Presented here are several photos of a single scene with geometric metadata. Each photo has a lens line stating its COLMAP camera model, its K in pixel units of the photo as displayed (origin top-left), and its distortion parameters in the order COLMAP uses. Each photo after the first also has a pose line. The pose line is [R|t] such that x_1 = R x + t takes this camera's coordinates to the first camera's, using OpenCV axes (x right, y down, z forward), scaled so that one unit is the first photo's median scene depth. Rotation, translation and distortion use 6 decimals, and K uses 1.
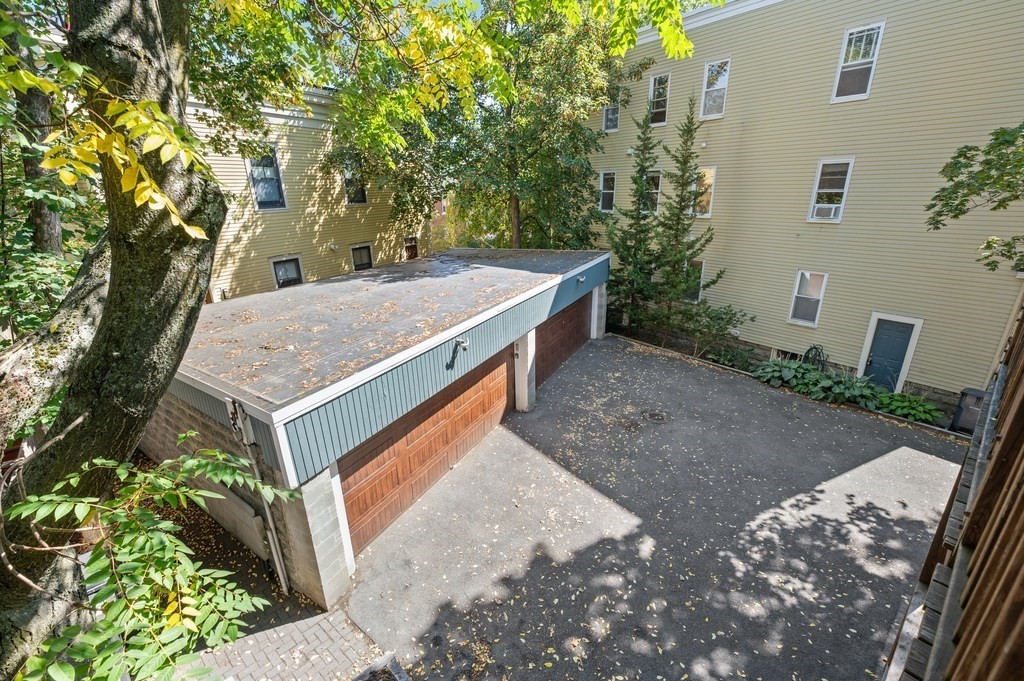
lens RADIAL K [[427.2, 0, 512.1], [0, 427.2, 339.3], [0, 0, 1]] dist [-0.001523, 0.000330]
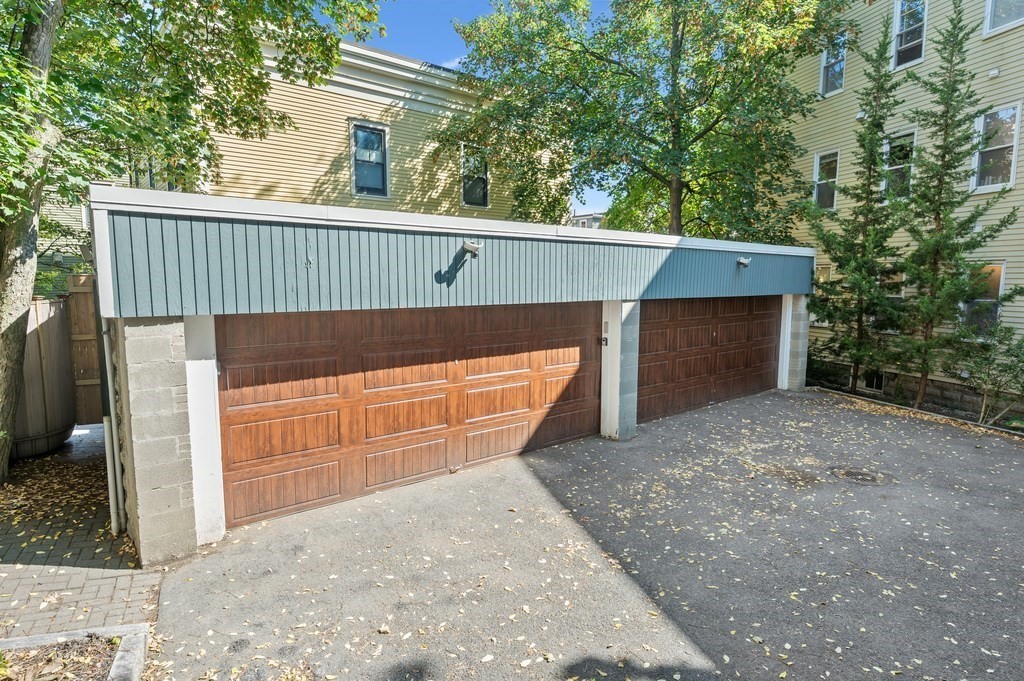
lens RADIAL K [[560.8, 0, 513.1], [0, 560.8, 338.8], [0, 0, 1]] dist [-0.003528, 0.002078]
pose [[0.928282, 0.062819, -0.366532, 0.141809], [-0.144419, 0.969165, -0.199655, 0.165362], [0.342688, 0.238271, 0.908731, 0.152534]]
